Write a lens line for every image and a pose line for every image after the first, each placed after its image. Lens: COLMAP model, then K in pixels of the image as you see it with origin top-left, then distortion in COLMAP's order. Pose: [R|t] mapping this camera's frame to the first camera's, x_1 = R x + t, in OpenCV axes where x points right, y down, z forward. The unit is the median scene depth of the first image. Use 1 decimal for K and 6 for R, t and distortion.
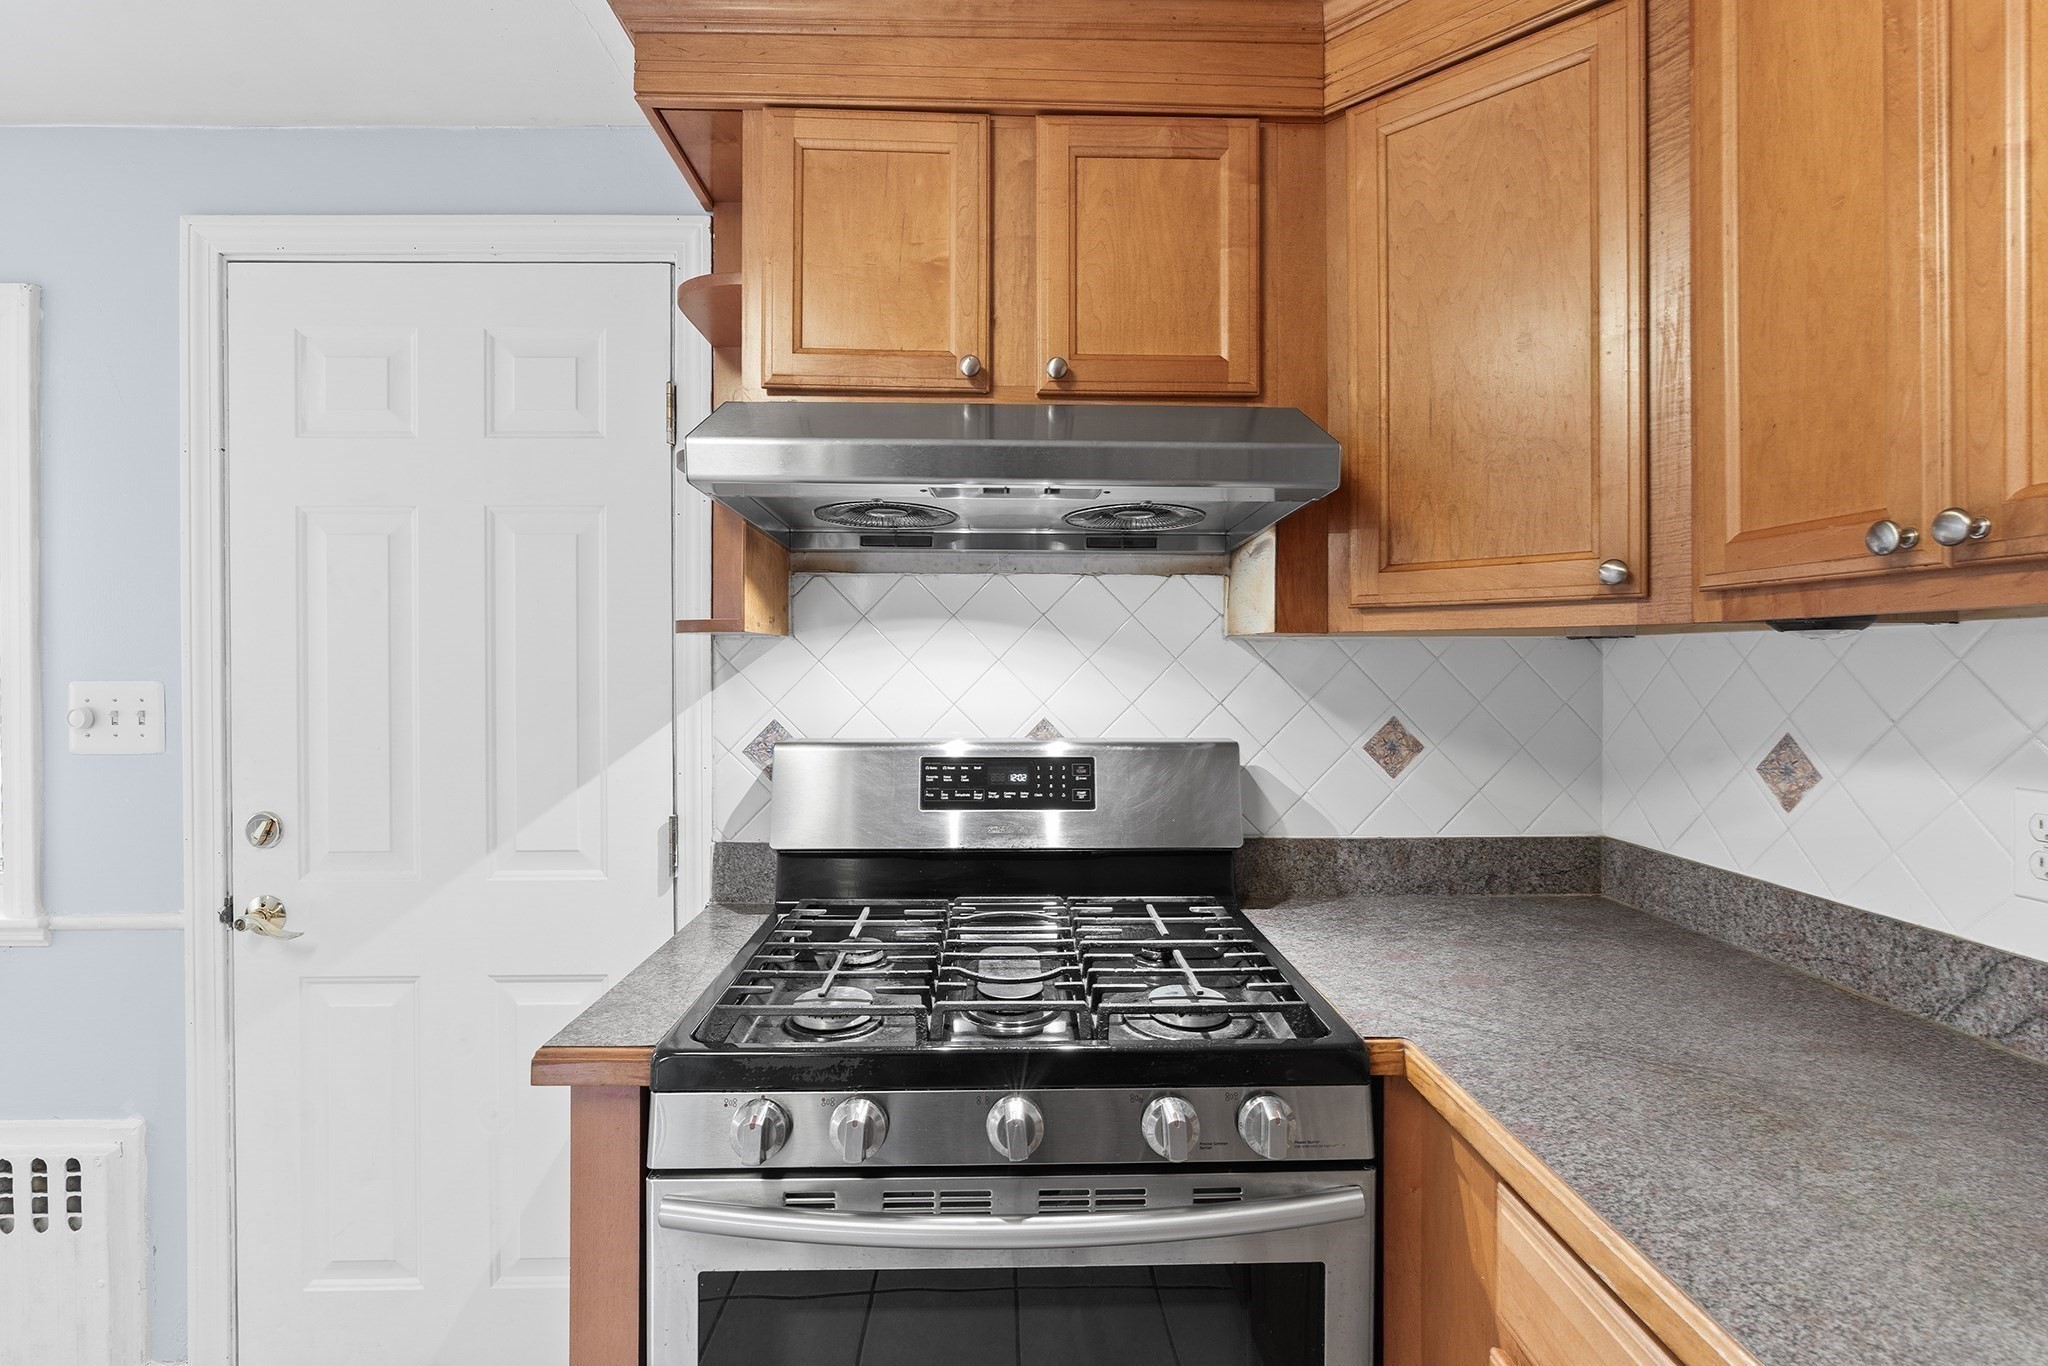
lens RADIAL K [[946.0, 0, 1015.5], [0, 946.0, 660.9], [0, 0, 1]] dist [-0.011981, 0.002183]
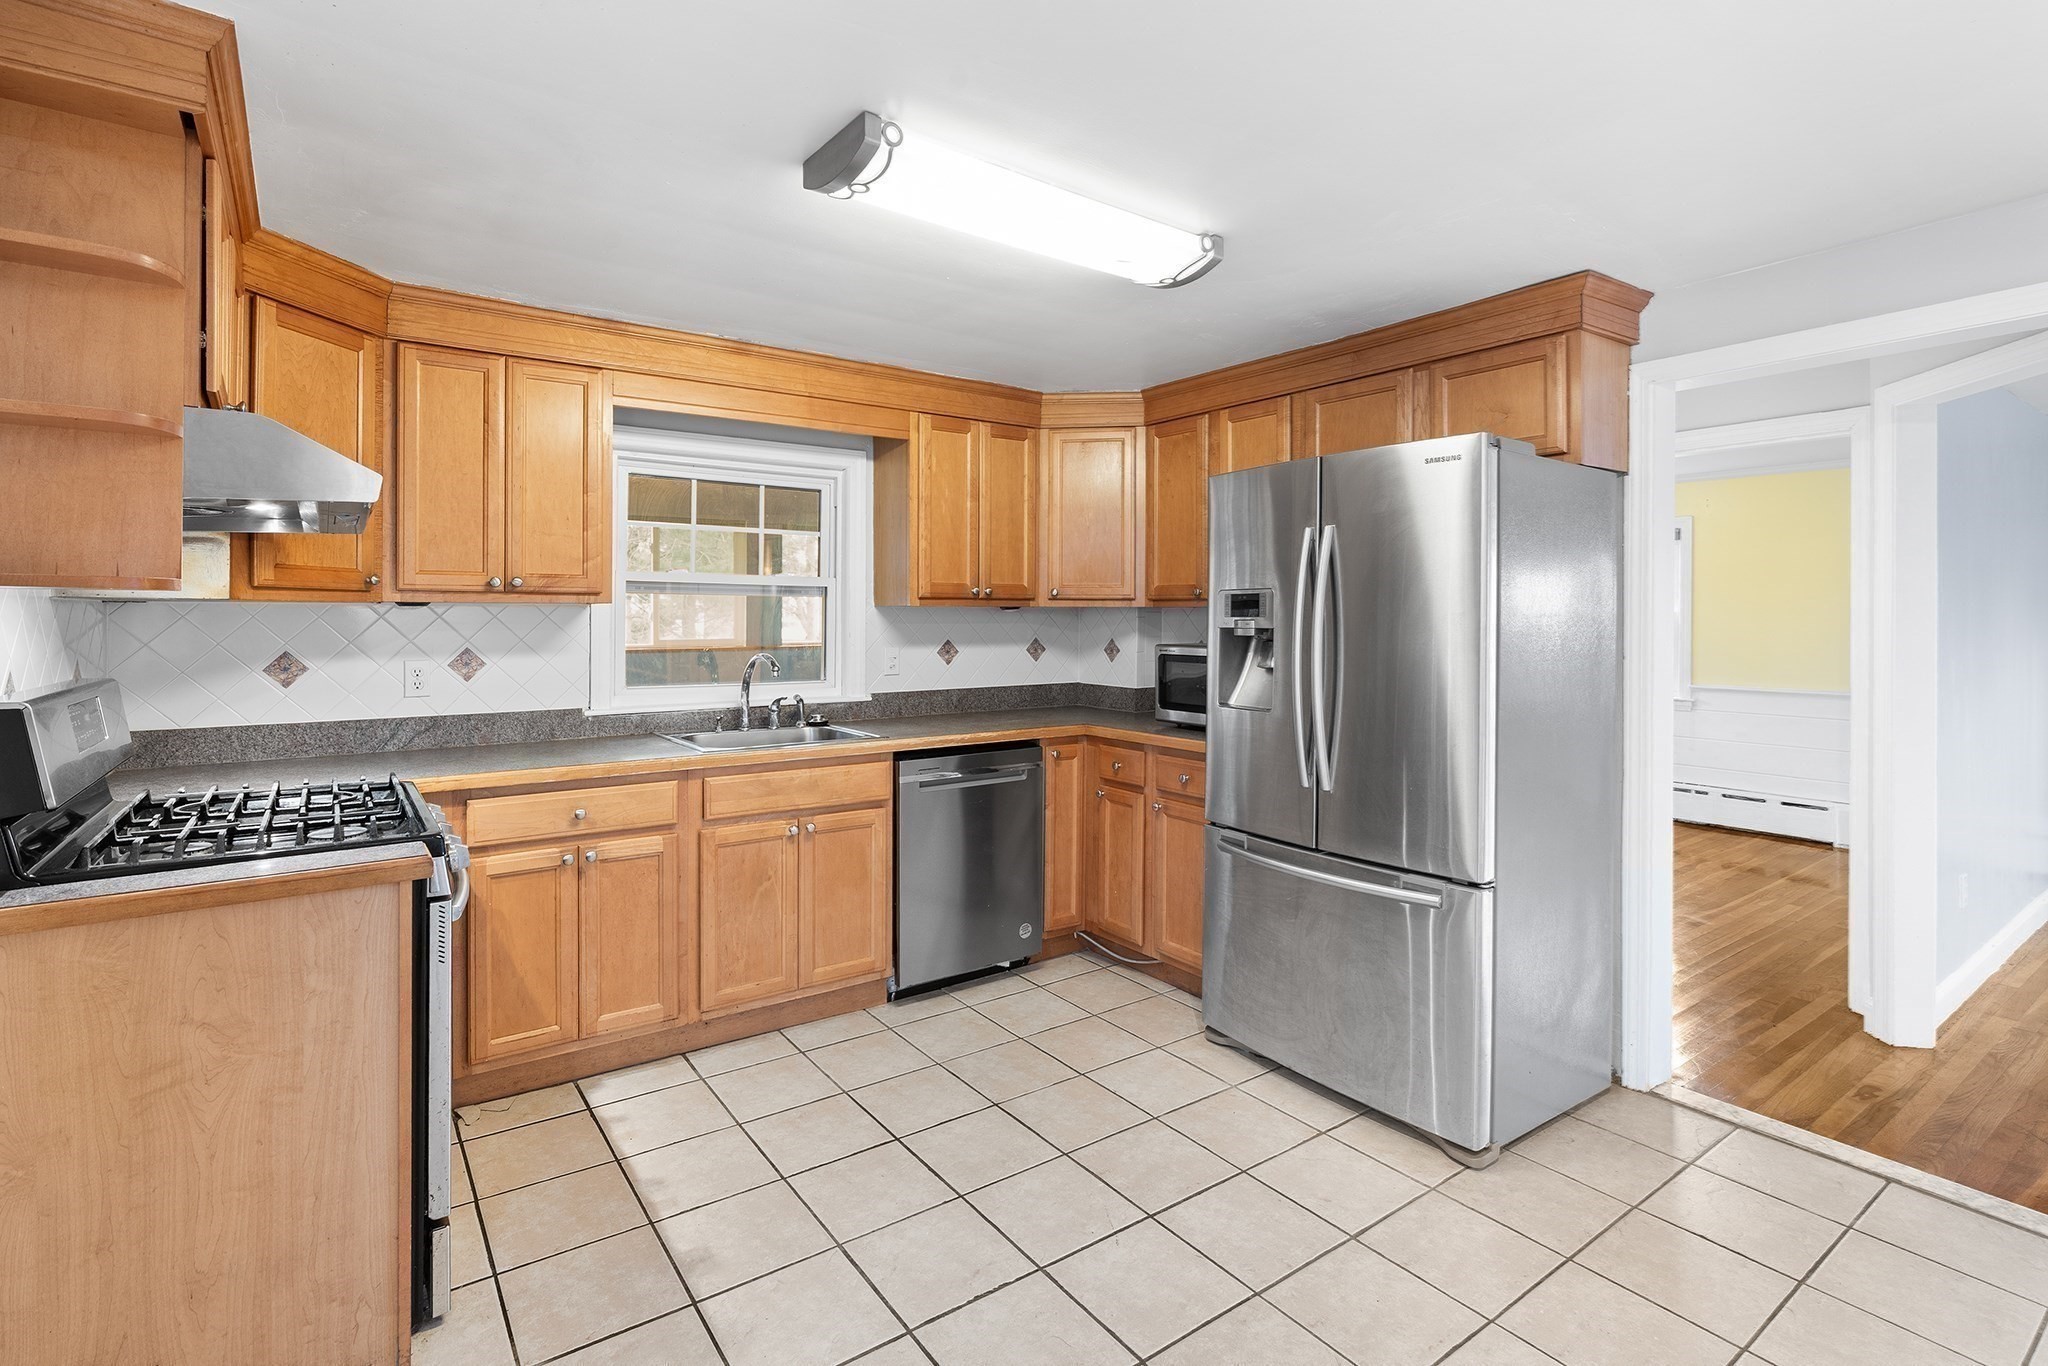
lens RADIAL K [[946.0, 0, 1026.7], [0, 946.0, 614.9], [0, 0, 1]] dist [-0.011981, 0.002183]
pose [[-0.580155, 0.002472, 0.814502, -2.362737], [0.001361, 0.999997, -0.002066, 0.001610], [-0.814505, -0.000091, -0.580157, 1.084124]]
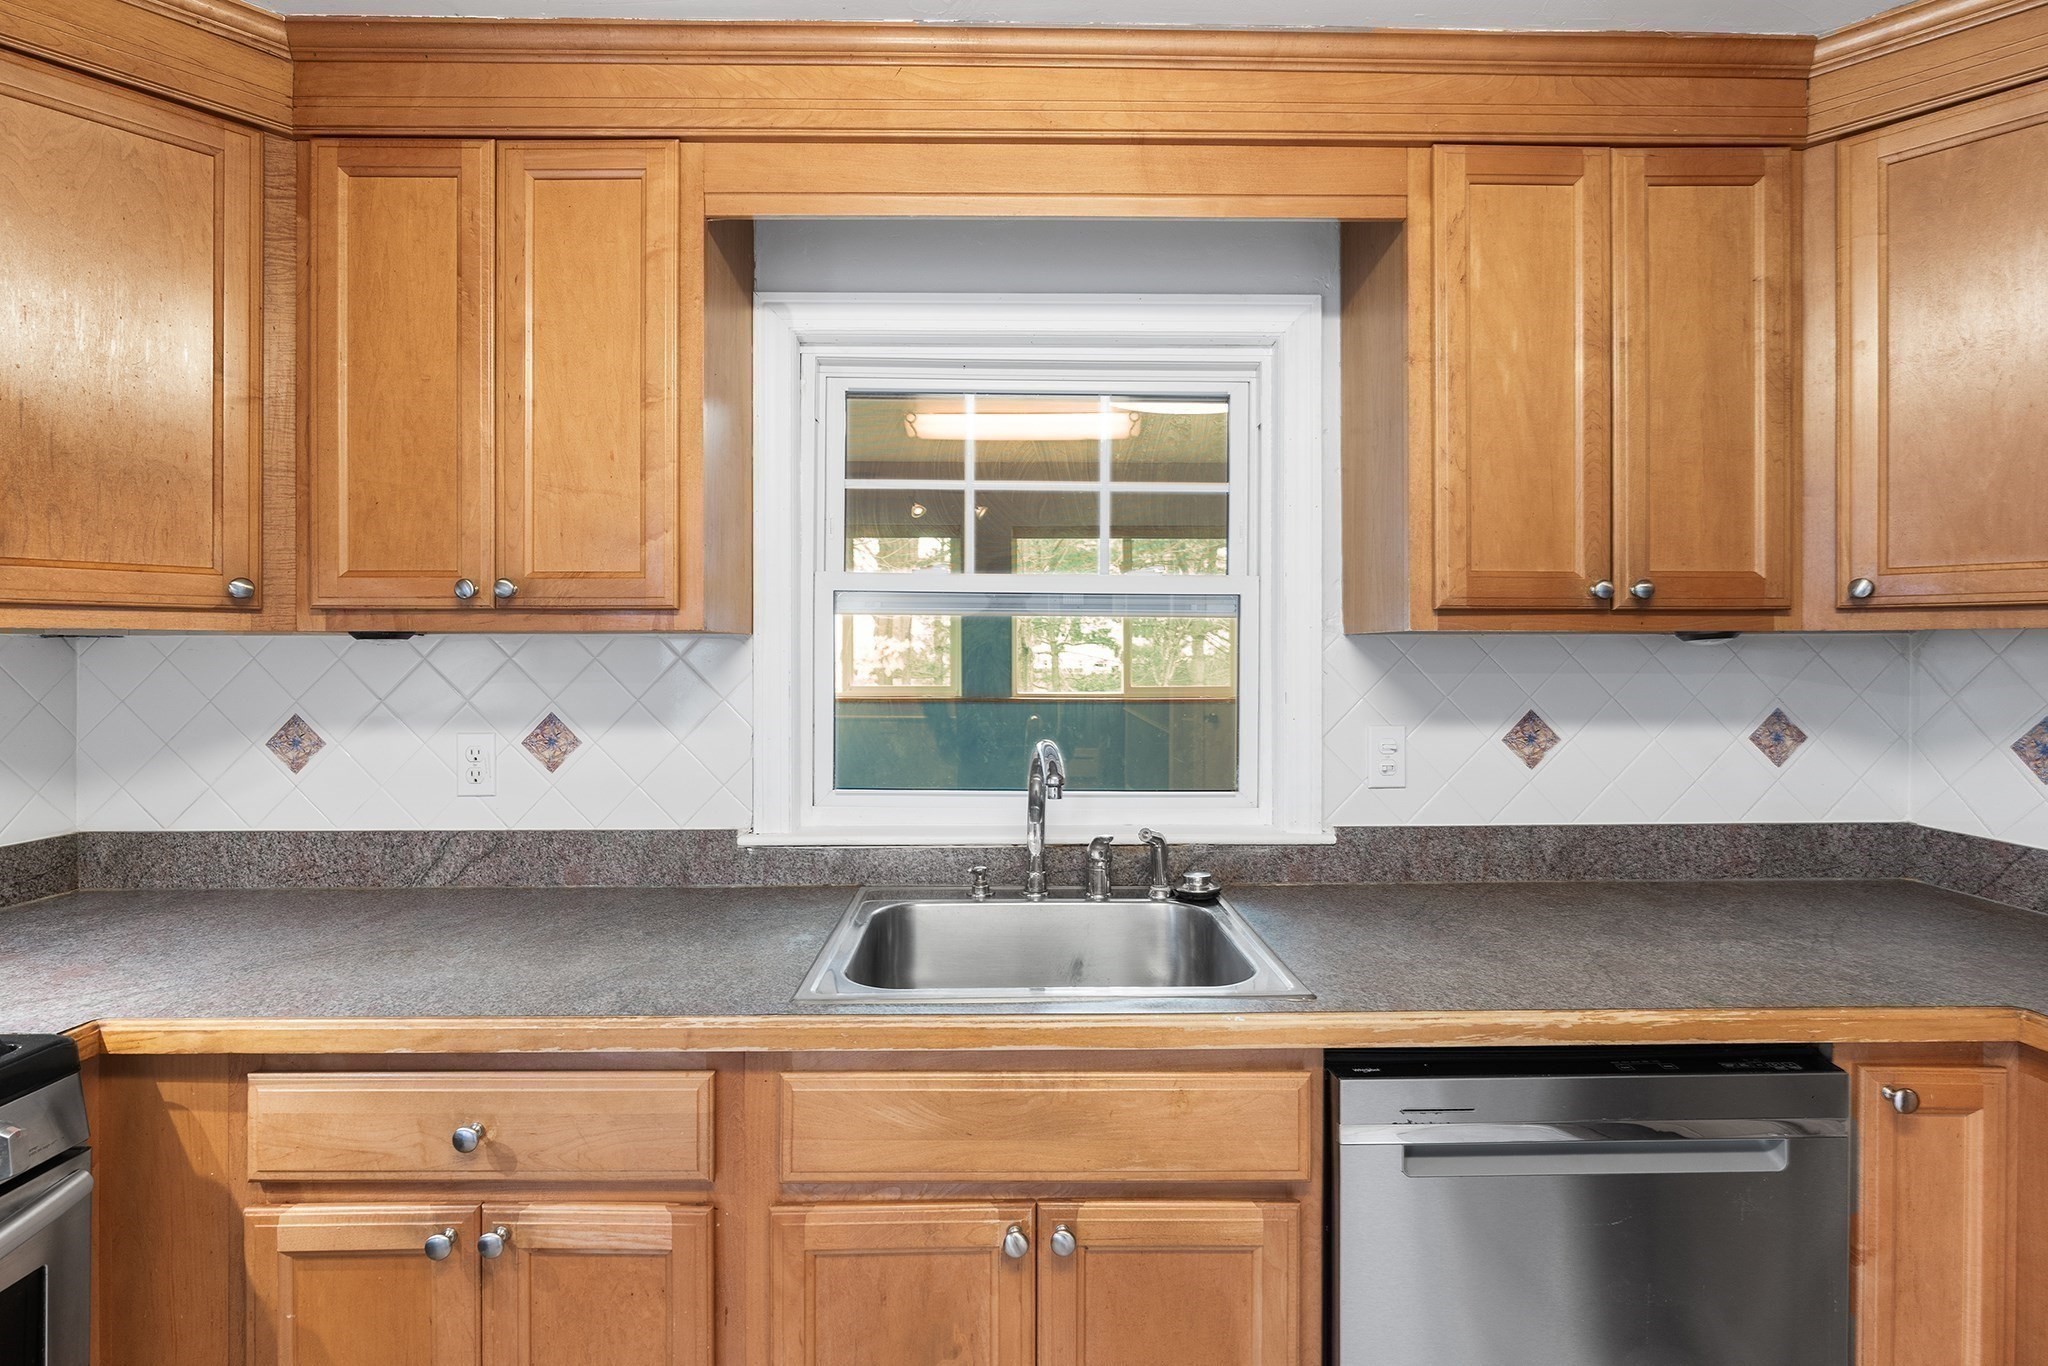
lens RADIAL K [[946.0, 0, 1026.0], [0, 946.0, 652.1], [0, 0, 1]] dist [-0.011981, 0.002183]
pose [[-0.005478, 0.006609, 0.999963, -0.637098], [0.001837, 0.999977, -0.006599, 0.000263], [-0.999983, 0.001801, -0.005490, -0.029258]]
